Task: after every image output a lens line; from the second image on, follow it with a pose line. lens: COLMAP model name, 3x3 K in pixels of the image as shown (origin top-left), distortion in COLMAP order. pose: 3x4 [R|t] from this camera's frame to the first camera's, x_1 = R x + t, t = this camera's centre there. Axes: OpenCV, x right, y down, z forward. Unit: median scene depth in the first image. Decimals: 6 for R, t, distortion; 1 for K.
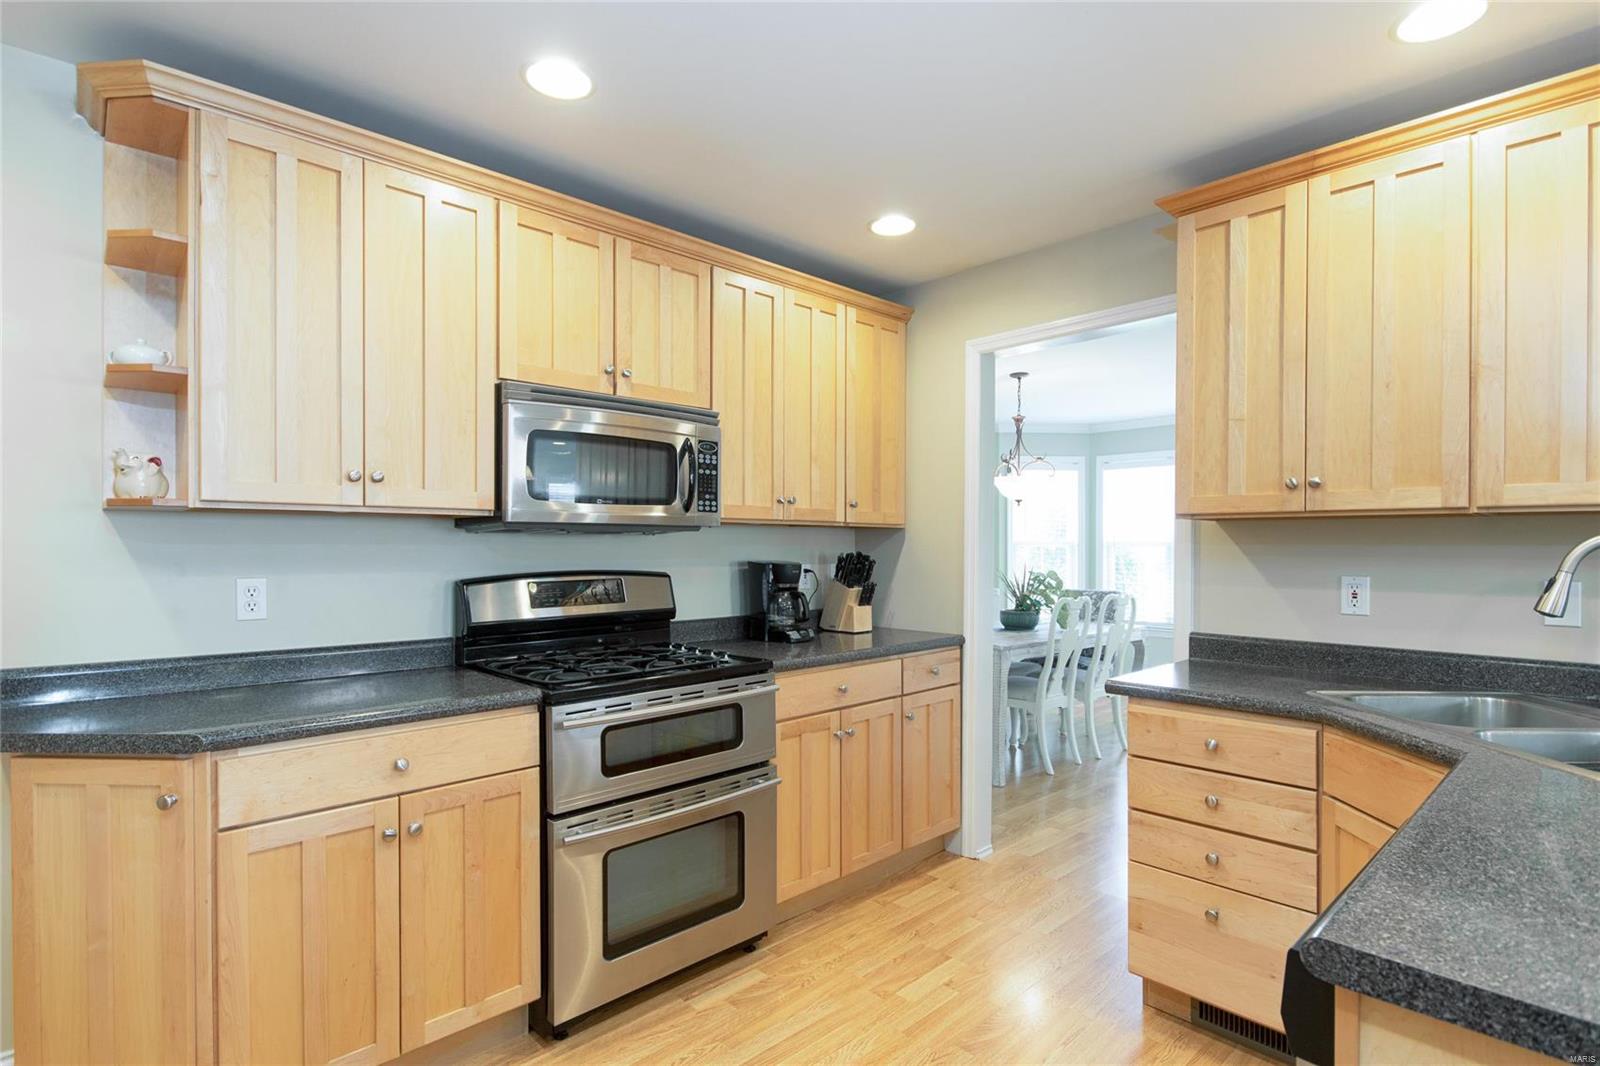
lens RADIAL K [[810.5, 0, 800.4], [0, 810.5, 541.9], [0, 0, 1]] dist [-0.000271, -0.003249]
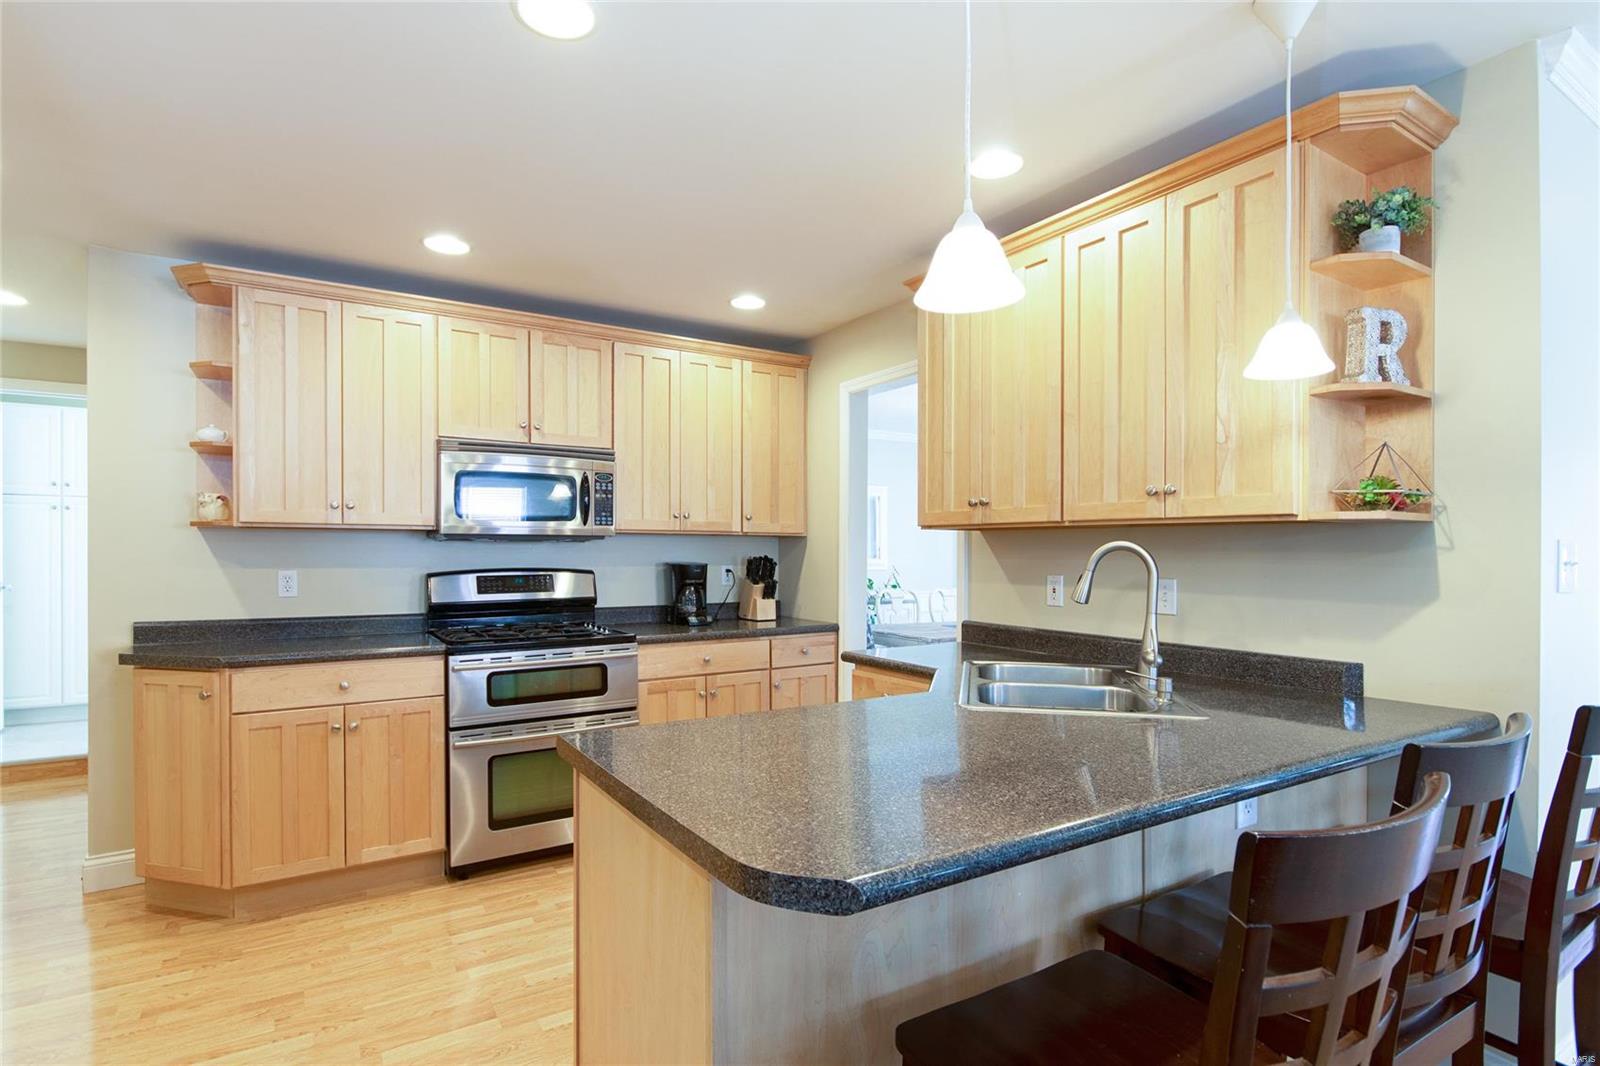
lens RADIAL K [[810.5, 0, 796.7], [0, 810.5, 549.3], [0, 0, 1]] dist [-0.000271, -0.003249]
pose [[0.980071, 0.001027, -0.198644, 0.514866], [-0.000677, 0.999998, 0.001827, 0.000587], [0.198646, -0.001657, 0.980070, -0.289435]]
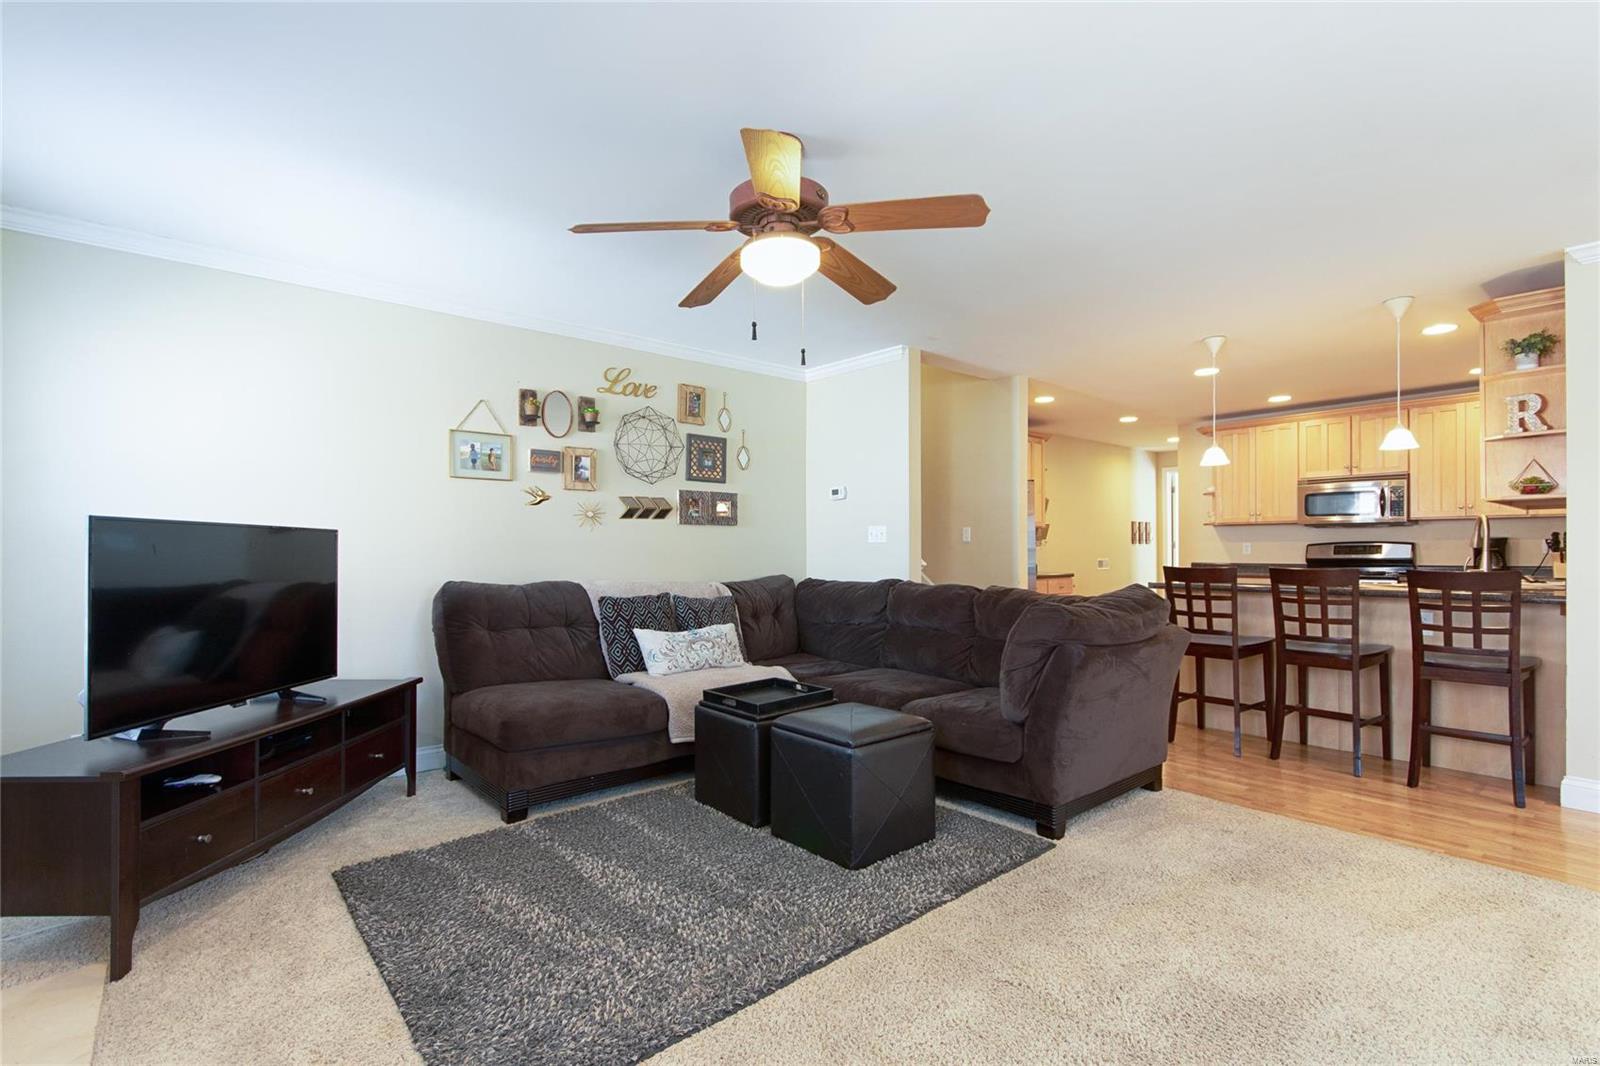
lens RADIAL K [[767.7, 0, 791.1], [0, 767.7, 550.3], [0, 0, 1]] dist [0.005931, 0.000127]
pose [[-0.043591, -0.004117, -0.999041, 2.442830], [0.008052, 0.999958, -0.004472, 0.065133], [0.999017, -0.008239, -0.043556, -0.753042]]
